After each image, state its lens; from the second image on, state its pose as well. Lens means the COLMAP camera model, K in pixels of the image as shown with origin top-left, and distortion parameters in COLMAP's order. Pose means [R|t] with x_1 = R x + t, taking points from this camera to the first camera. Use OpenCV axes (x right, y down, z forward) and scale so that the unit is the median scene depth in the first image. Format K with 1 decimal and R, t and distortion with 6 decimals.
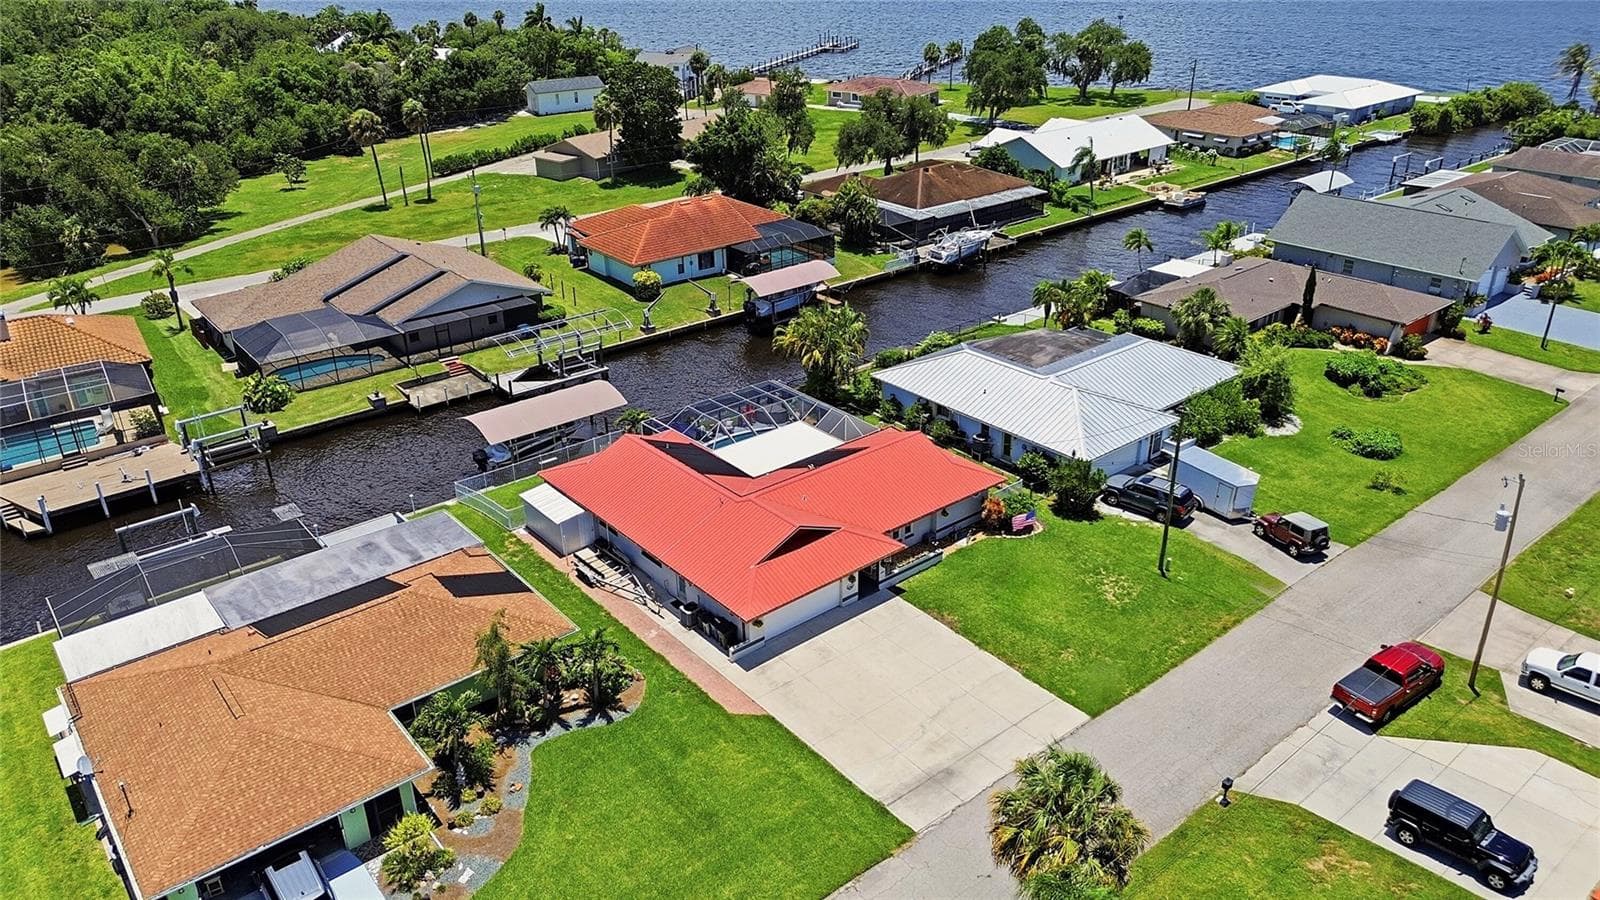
lens RADIAL K [[1120.7, 0, 802.3], [0, 1120.7, 457.2], [0, 0, 1]] dist [0.065229, -0.061221]
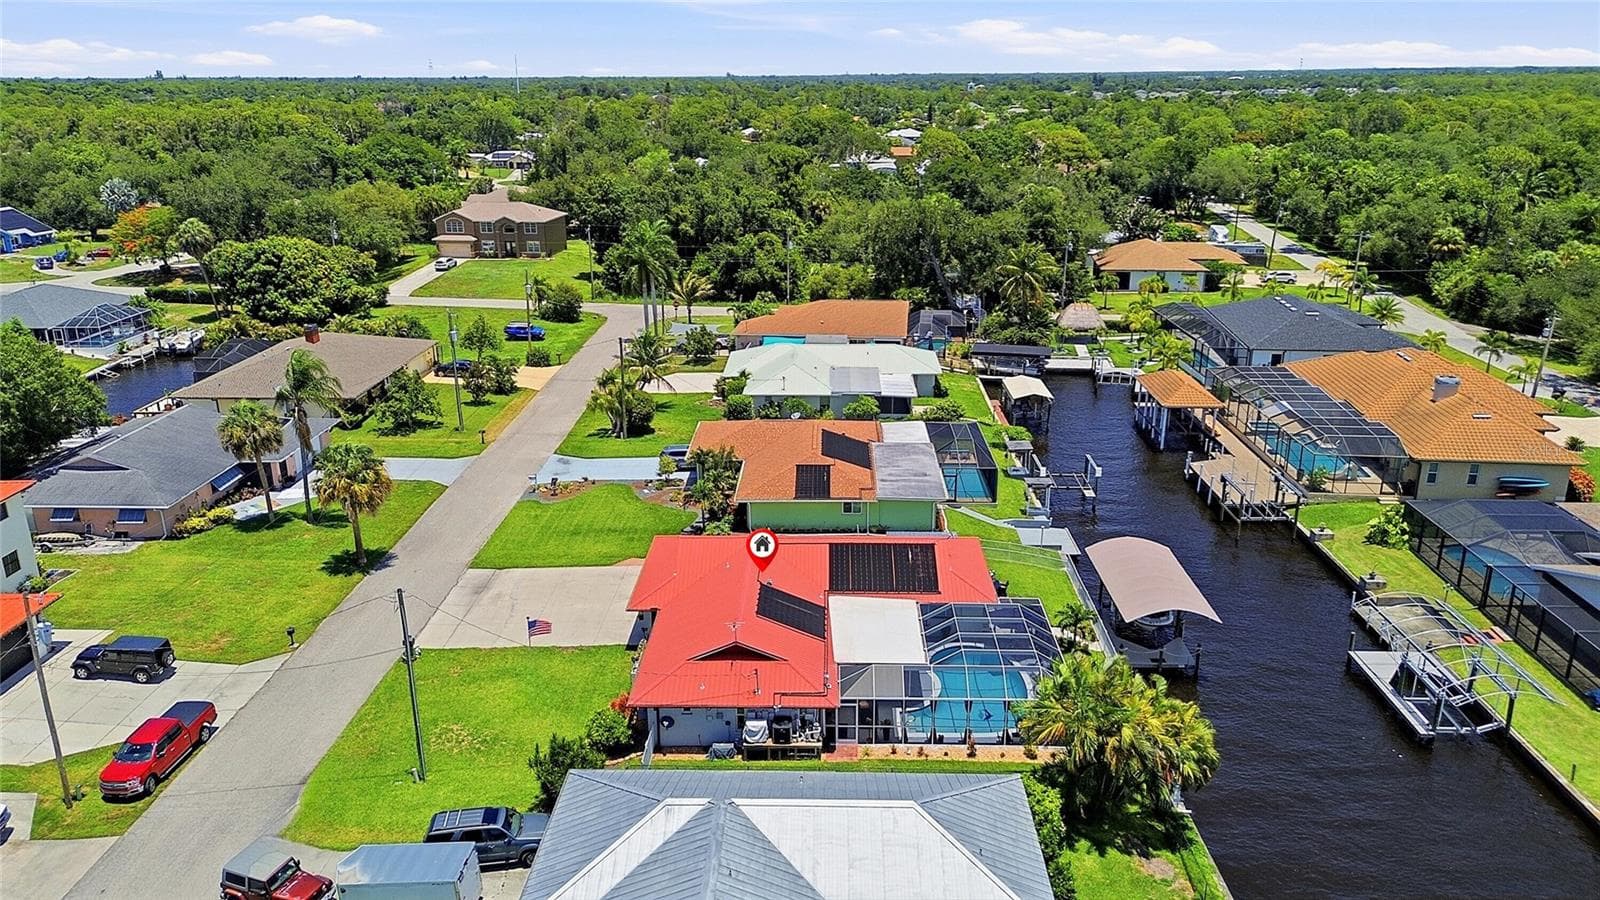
lens RADIAL K [[1120.7, 0, 802.3], [0, 1120.7, 457.2], [0, 0, 1]] dist [0.065229, -0.061221]
pose [[-0.658530, 0.257535, -0.707117, 0.428726], [-0.315835, 0.758287, 0.570305, -0.421682], [0.683071, 0.598896, -0.418017, 0.907946]]
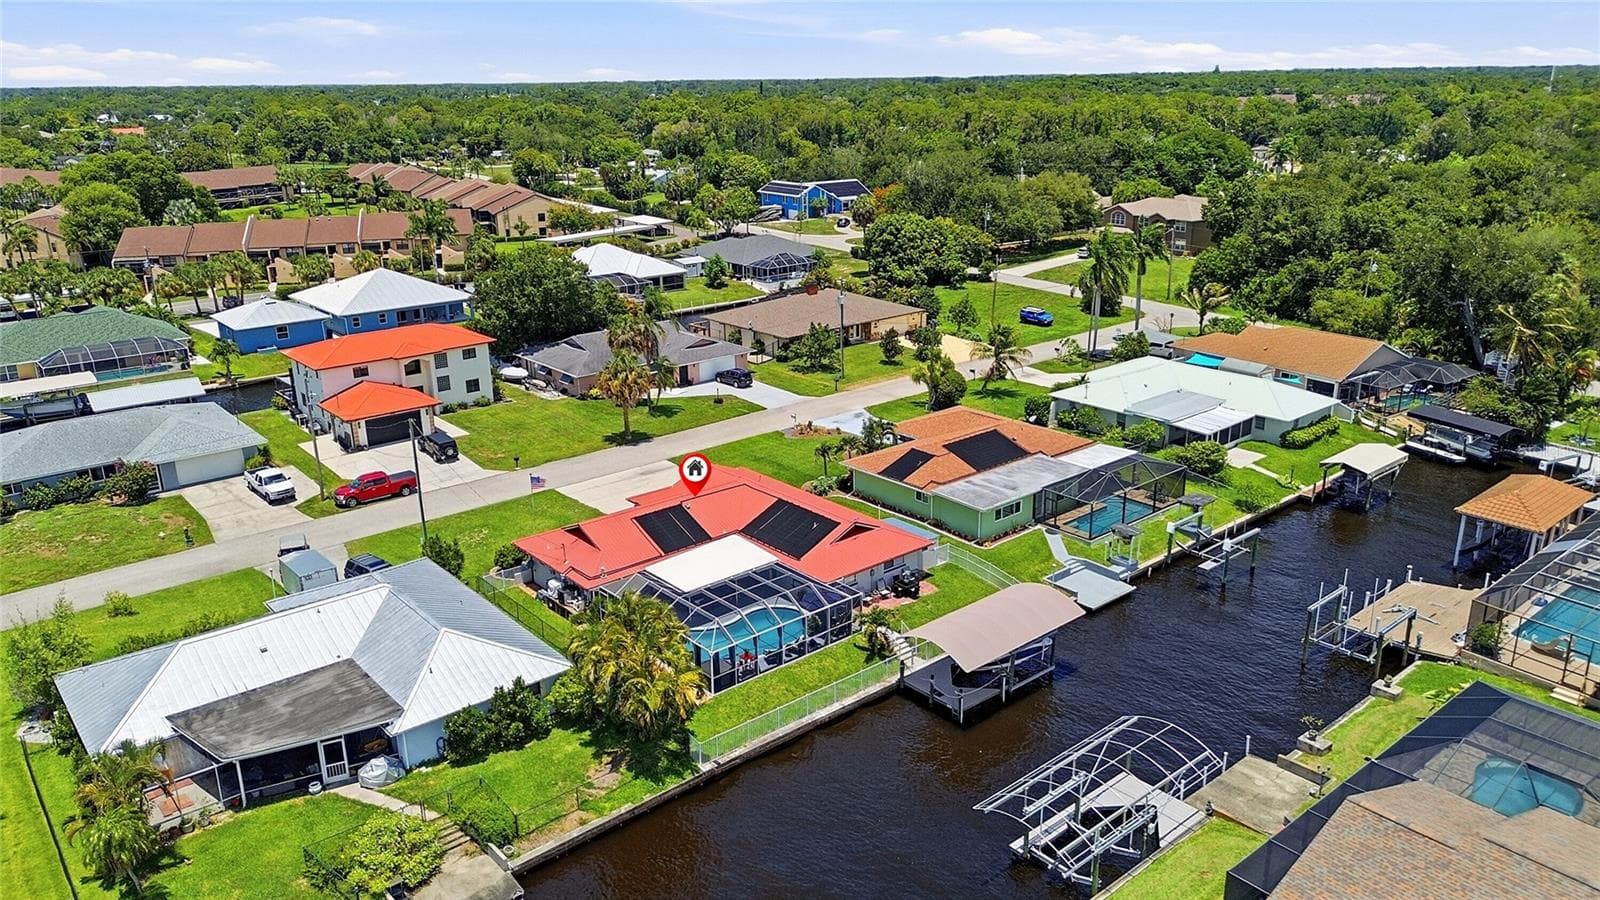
lens RADIAL K [[1120.7, 0, 802.3], [0, 1120.7, 457.2], [0, 0, 1]] dist [0.065229, -0.061221]
pose [[-0.999475, 0.031436, -0.007872, -0.070371], [0.016850, 0.711600, 0.702383, -0.574287], [0.027682, 0.701881, -0.711756, 1.211121]]
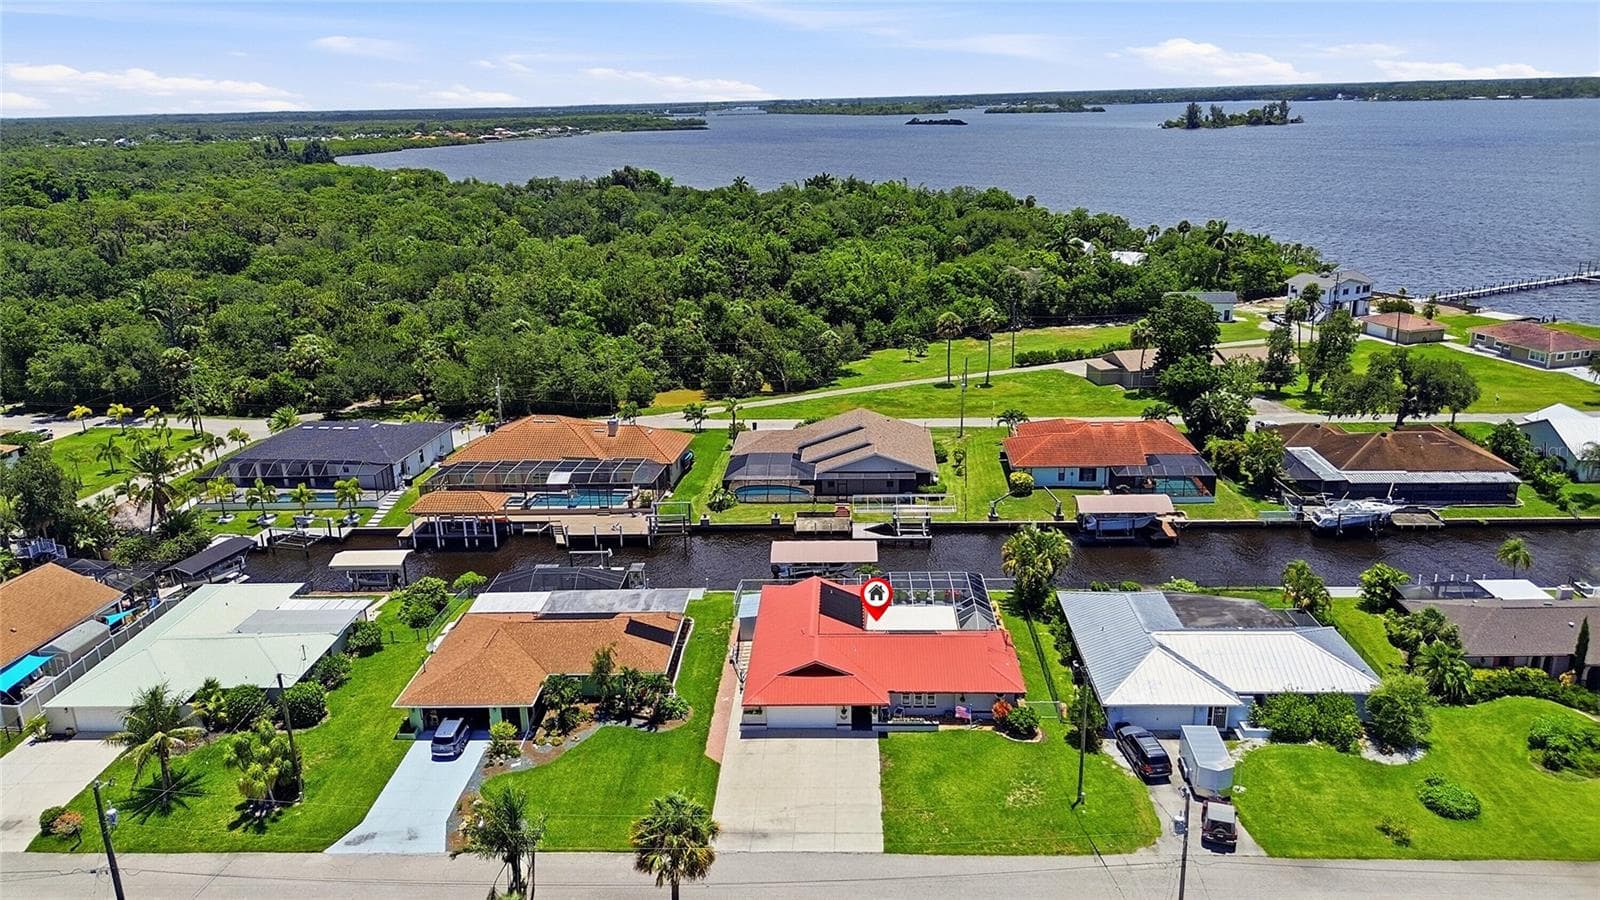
lens RADIAL K [[1120.7, 0, 802.3], [0, 1120.7, 457.2], [0, 0, 1]] dist [0.065229, -0.061221]
pose [[0.746202, 0.196874, -0.635942, 0.507390], [-0.280304, 0.959381, -0.031898, -0.082907], [0.603831, 0.202060, 0.771077, -0.107089]]
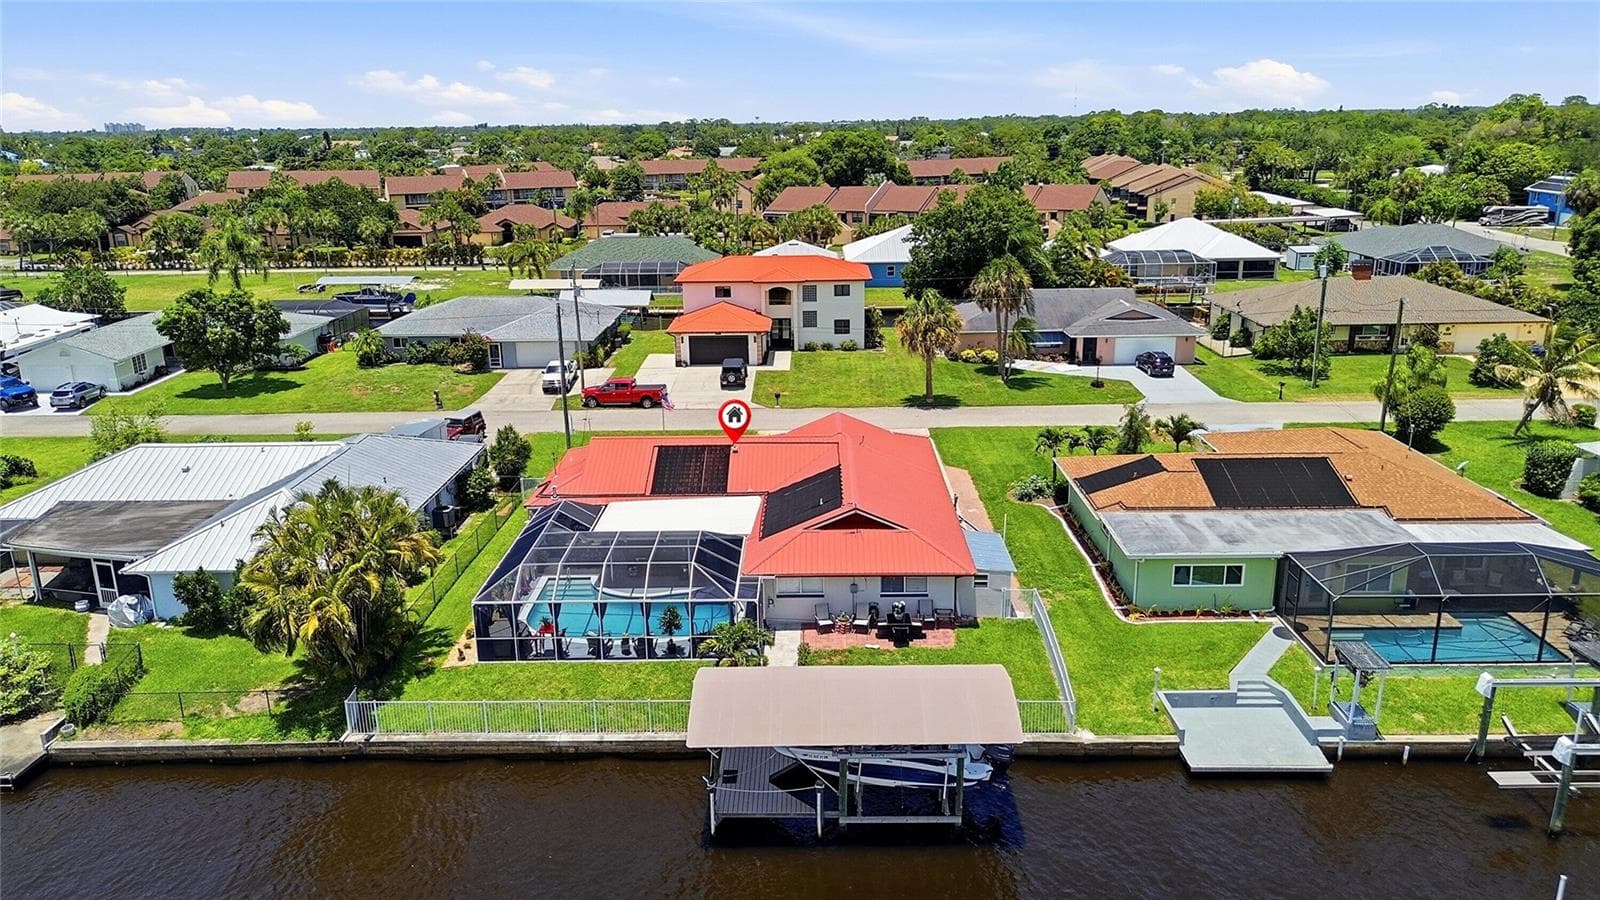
lens RADIAL K [[1120.7, 0, 802.3], [0, 1120.7, 457.2], [0, 0, 1]] dist [0.065229, -0.061221]
pose [[-0.759673, -0.157853, 0.630856, -0.402347], [0.310144, 0.764714, 0.564821, -0.318235], [-0.571583, 0.624736, -0.531976, 0.969918]]
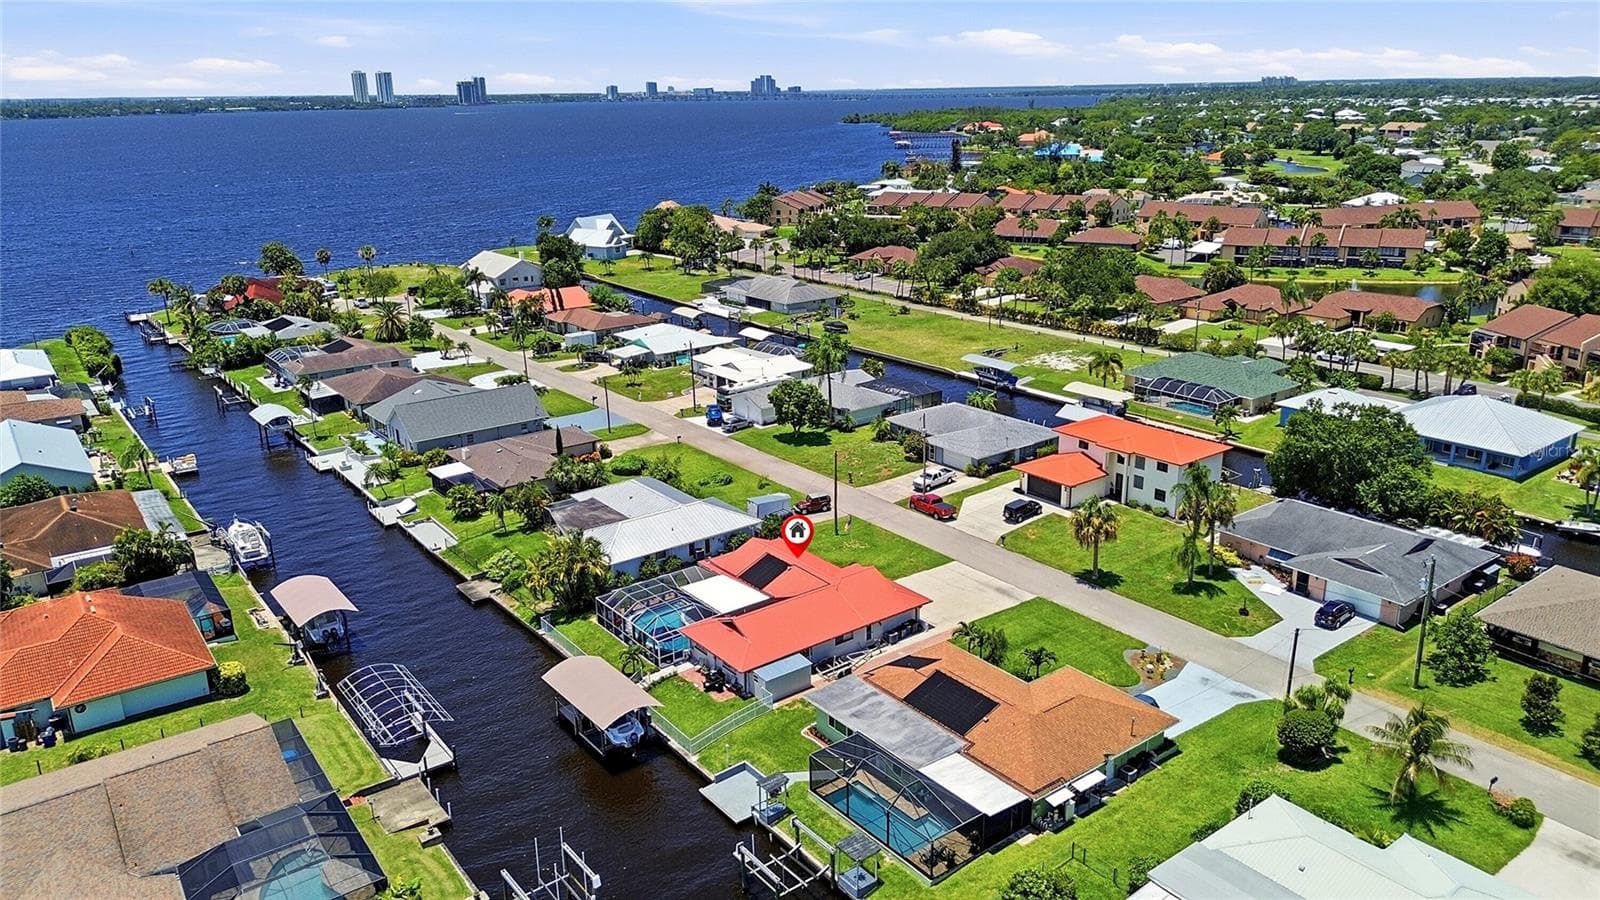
lens RADIAL K [[1120.7, 0, 802.3], [0, 1120.7, 457.2], [0, 0, 1]] dist [0.065229, -0.061221]
pose [[0.037181, -0.295262, 0.954693, -0.995336], [0.451463, 0.857264, 0.247547, -0.348395], [-0.891515, 0.421804, 0.165174, 0.433905]]
